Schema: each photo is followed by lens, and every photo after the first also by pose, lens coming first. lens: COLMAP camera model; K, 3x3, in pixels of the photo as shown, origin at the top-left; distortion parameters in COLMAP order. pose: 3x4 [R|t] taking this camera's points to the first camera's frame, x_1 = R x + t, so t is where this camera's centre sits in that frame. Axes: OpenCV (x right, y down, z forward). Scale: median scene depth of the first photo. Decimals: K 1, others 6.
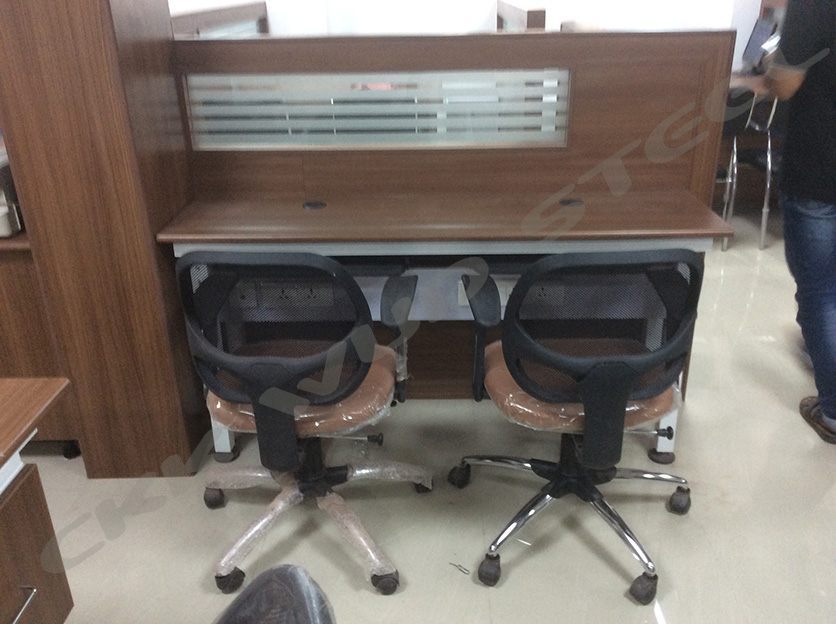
lens RADIAL K [[761.8, 0, 422.4], [0, 761.8, 315.4], [0, 0, 1]] dist [0.028169, 0.000000]
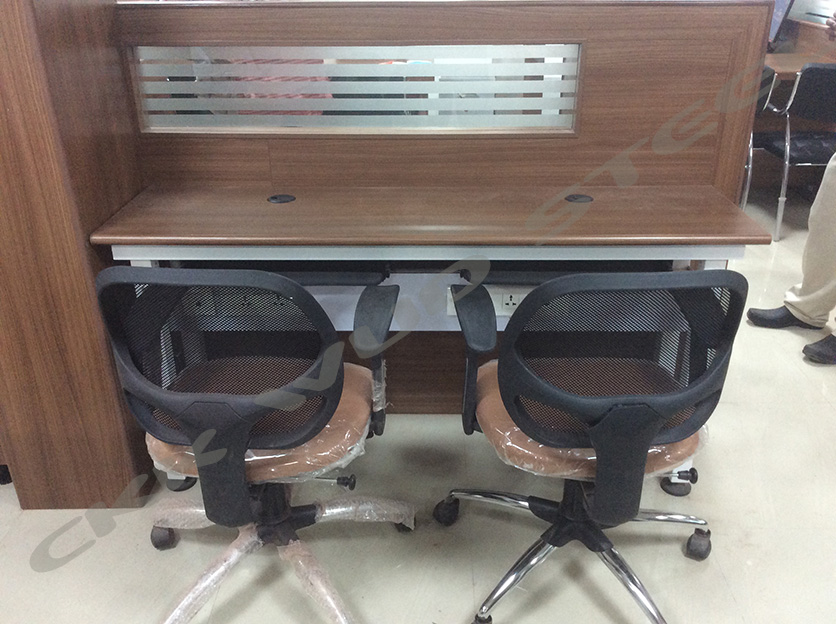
lens RADIAL K [[761.8, 0, 413.6], [0, 761.8, 309.2], [0, 0, 1]] dist [0.028169, 0.000000]
pose [[0.999933, 0.011422, -0.001669, 0.010769], [-0.011382, 0.999684, 0.022424, -0.042917], [0.001924, -0.022404, 0.999747, 0.139724]]
